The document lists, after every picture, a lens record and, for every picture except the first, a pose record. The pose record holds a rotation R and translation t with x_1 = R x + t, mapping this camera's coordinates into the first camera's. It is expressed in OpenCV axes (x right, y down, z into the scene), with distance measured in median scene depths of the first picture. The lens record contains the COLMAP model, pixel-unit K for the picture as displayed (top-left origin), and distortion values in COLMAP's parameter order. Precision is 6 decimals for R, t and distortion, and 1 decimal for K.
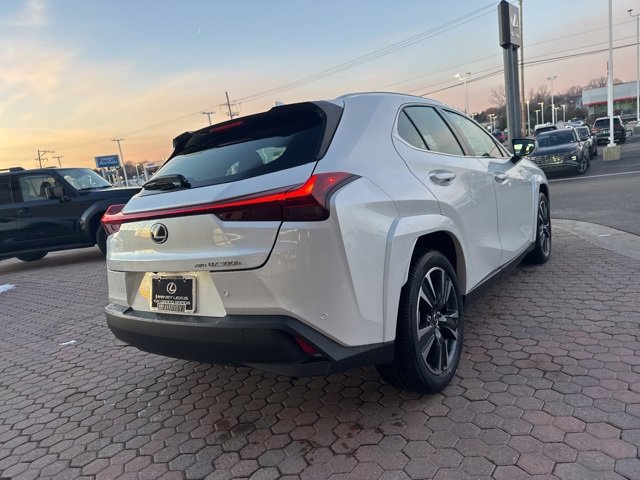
lens RADIAL K [[454.1, 0, 316.0], [0, 454.1, 250.0], [0, 0, 1]] dist [0.039627, -0.044456]
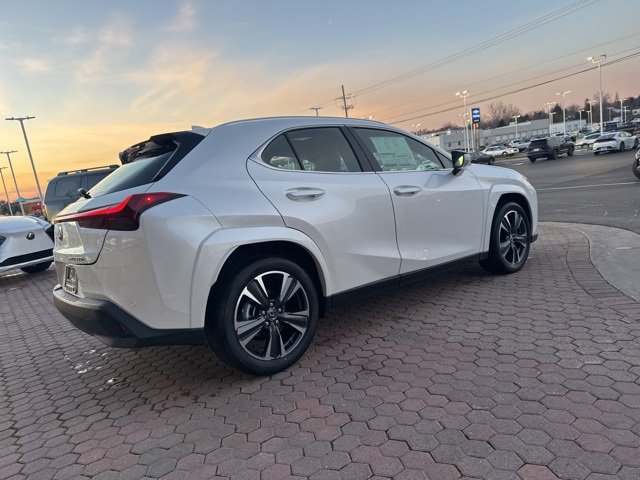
lens RADIAL K [[454.1, 0, 317.0], [0, 454.1, 246.5], [0, 0, 1]] dist [0.039627, -0.044456]
pose [[0.966522, 0.054196, -0.250793, 0.637993], [-0.051329, 0.998520, 0.017964, -0.051404], [0.251395, -0.004489, 0.967874, -0.106806]]
